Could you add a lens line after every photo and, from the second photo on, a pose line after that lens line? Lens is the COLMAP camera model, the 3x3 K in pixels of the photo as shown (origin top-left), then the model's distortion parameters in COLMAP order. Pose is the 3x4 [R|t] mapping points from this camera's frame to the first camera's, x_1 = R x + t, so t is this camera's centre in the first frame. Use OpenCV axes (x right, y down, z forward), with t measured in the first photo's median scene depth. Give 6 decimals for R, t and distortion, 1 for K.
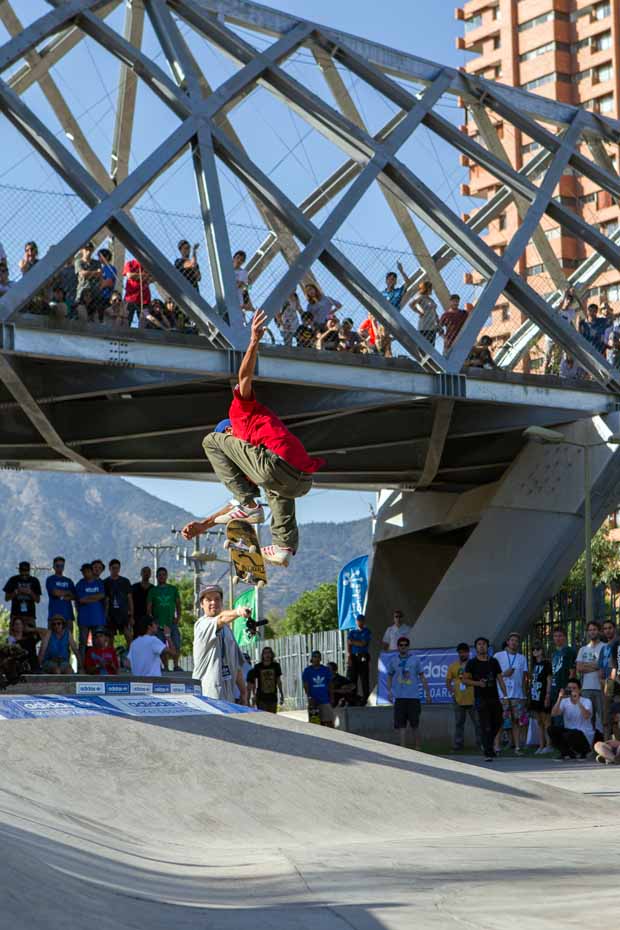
lens RADIAL K [[2106.0, 0, 310.0], [0, 2106.0, 465.0], [0, 0, 1]] dist [0.301734, -0.120808]
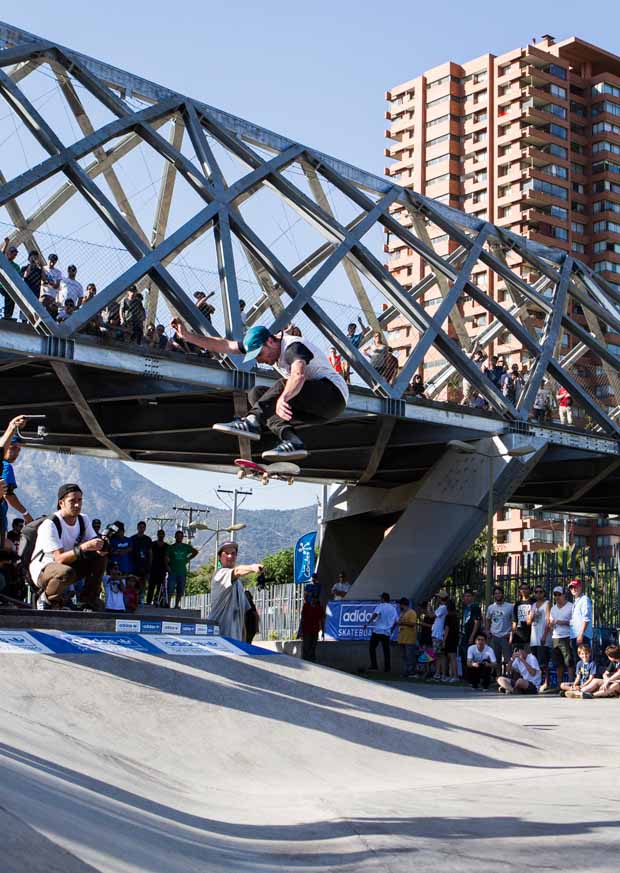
lens RADIAL K [[1154.9, 0, 310.0], [0, 1154.9, 436.5], [0, 0, 1]] dist [-0.002859, 0.012373]
pose [[0.995693, 0.055674, 0.074133, -0.040850], [-0.052037, 0.997387, -0.050117, 0.020910], [-0.076730, 0.046044, 0.995988, 0.259138]]
